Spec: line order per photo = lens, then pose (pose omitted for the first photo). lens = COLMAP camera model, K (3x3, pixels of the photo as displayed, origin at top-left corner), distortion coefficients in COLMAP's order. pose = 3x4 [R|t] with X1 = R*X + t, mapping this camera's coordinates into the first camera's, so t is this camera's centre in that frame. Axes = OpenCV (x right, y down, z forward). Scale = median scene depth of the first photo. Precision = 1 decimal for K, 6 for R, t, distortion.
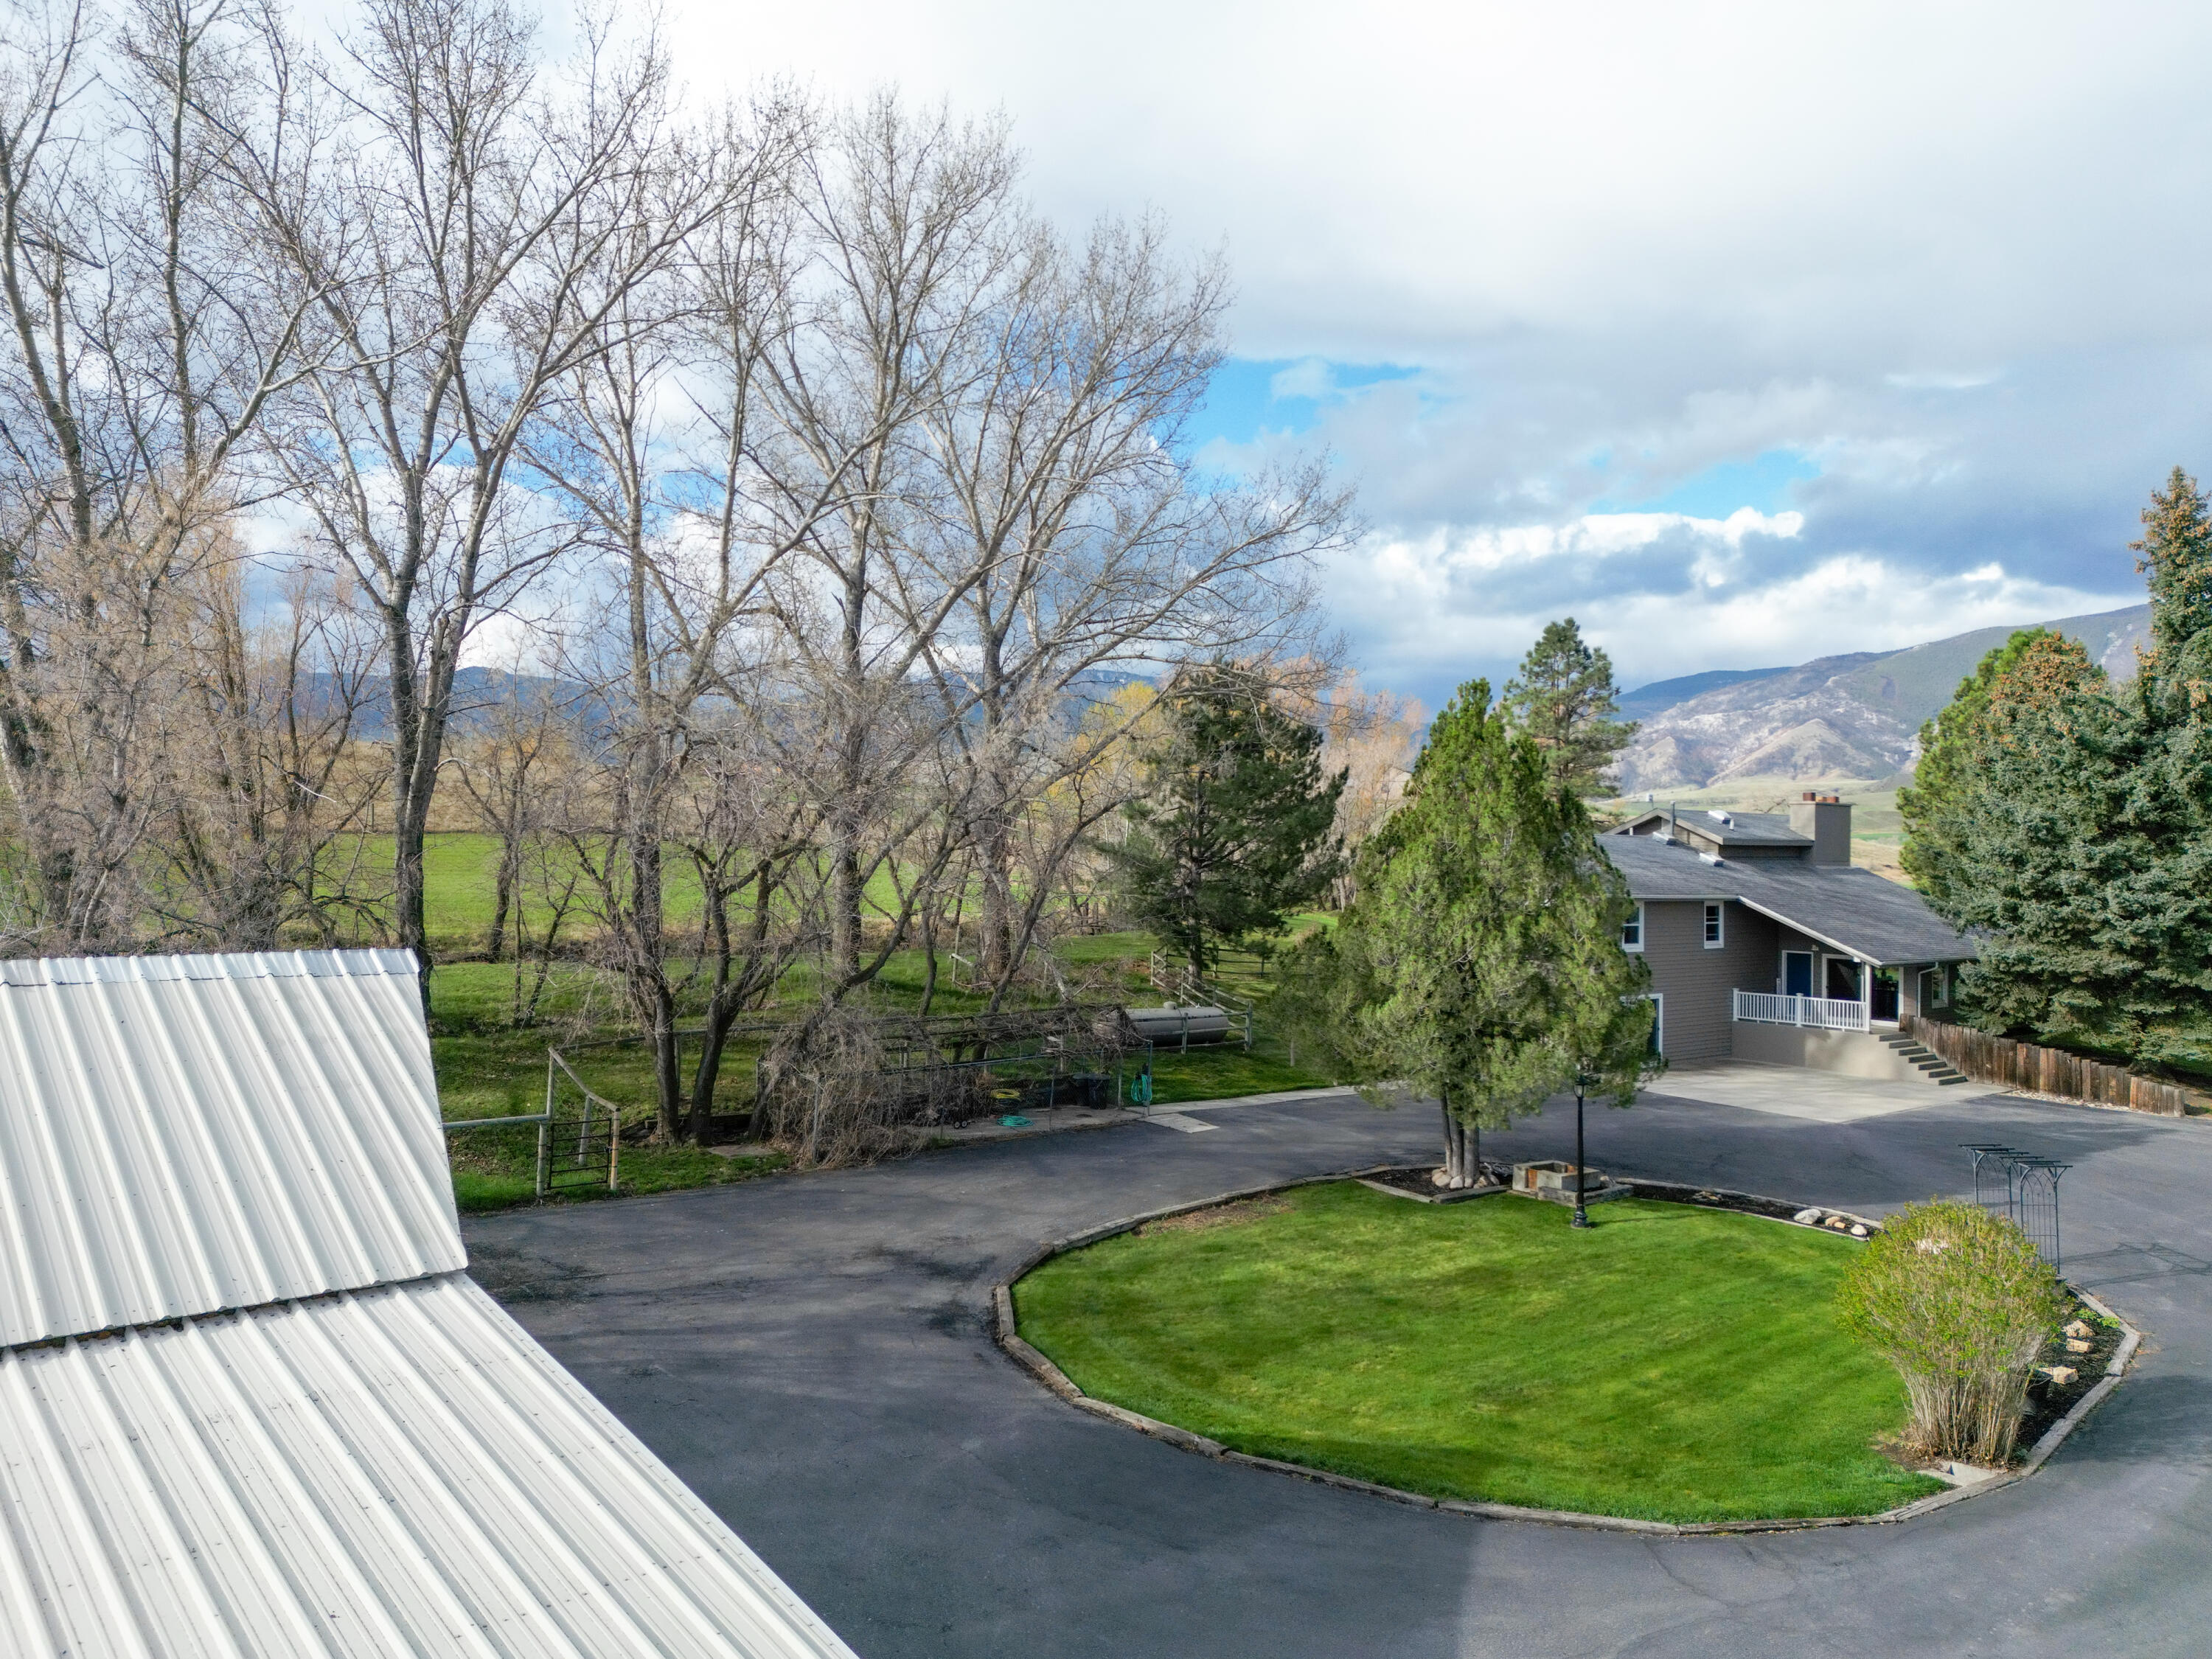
lens RADIAL K [[1543.3, 0, 1120.6], [0, 1543.3, 832.9], [0, 0, 1]] dist [0.058314, -0.052313]
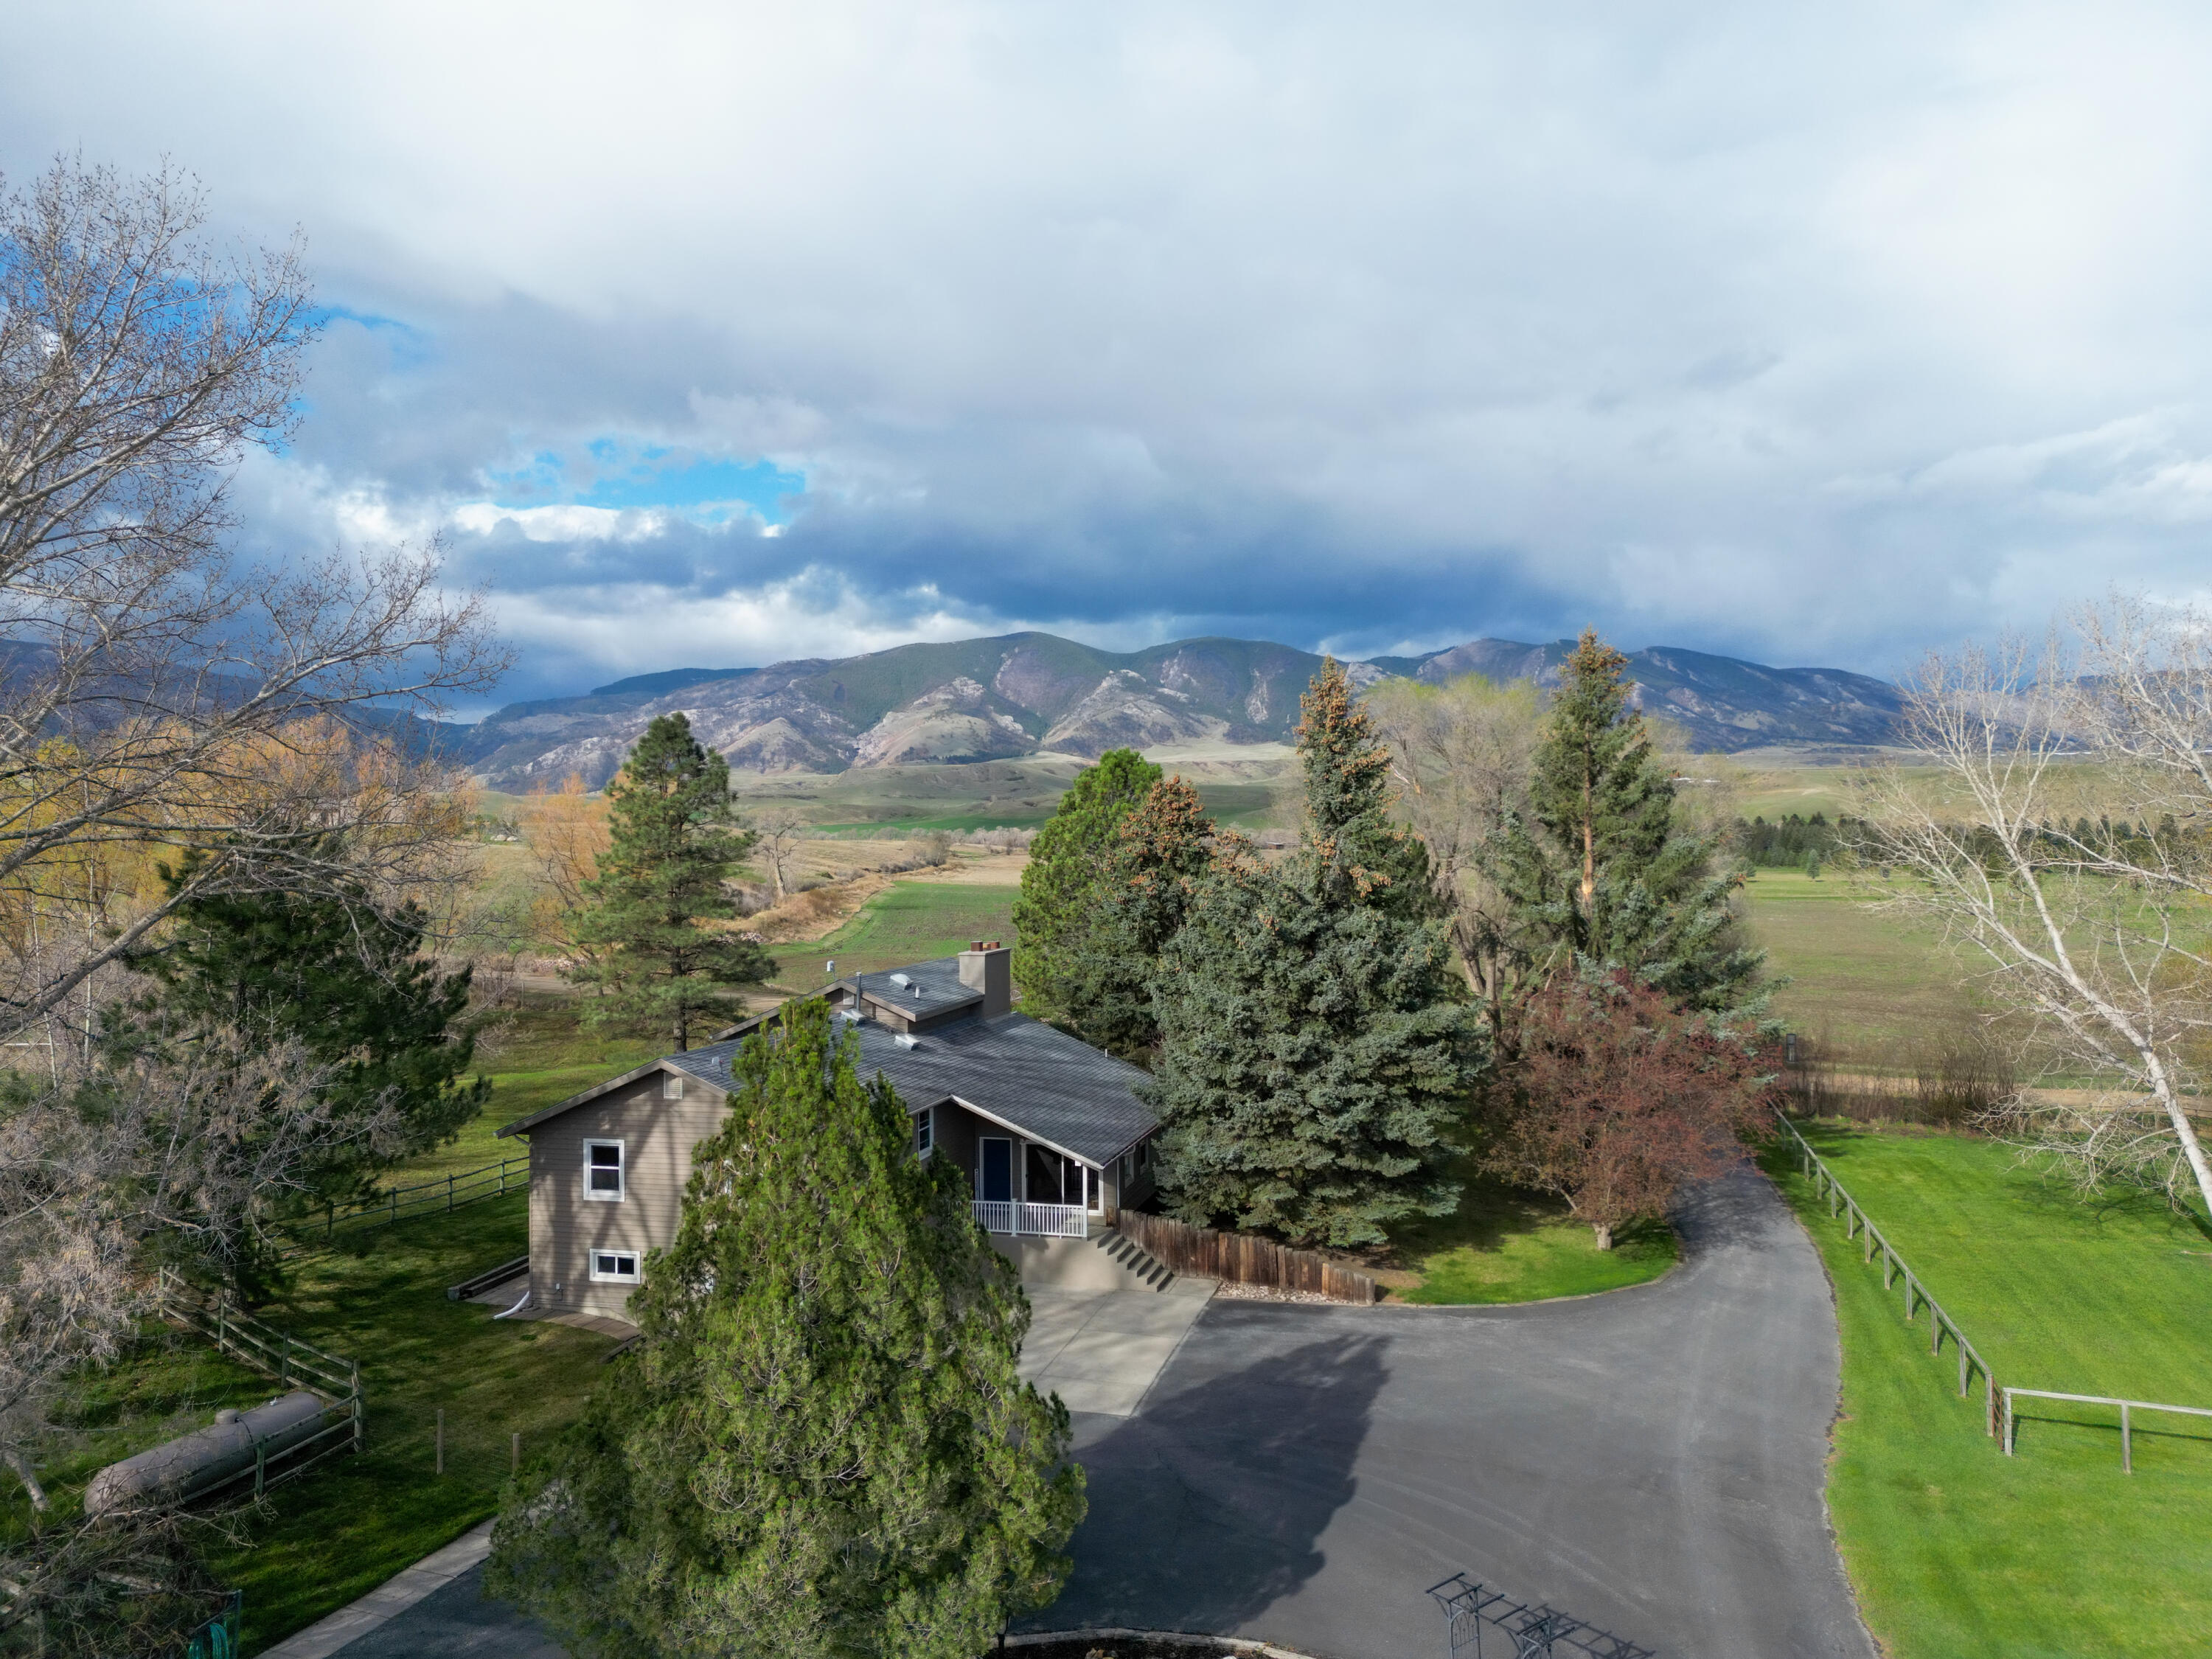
lens RADIAL K [[1543.3, 0, 1119.7], [0, 1543.3, 839.6], [0, 0, 1]] dist [0.058314, -0.052313]
pose [[0.808925, -0.016560, 0.587678, -0.045492], [0.014240, 0.999862, 0.008573, -0.125469], [-0.587739, 0.001433, 0.809049, 0.258474]]
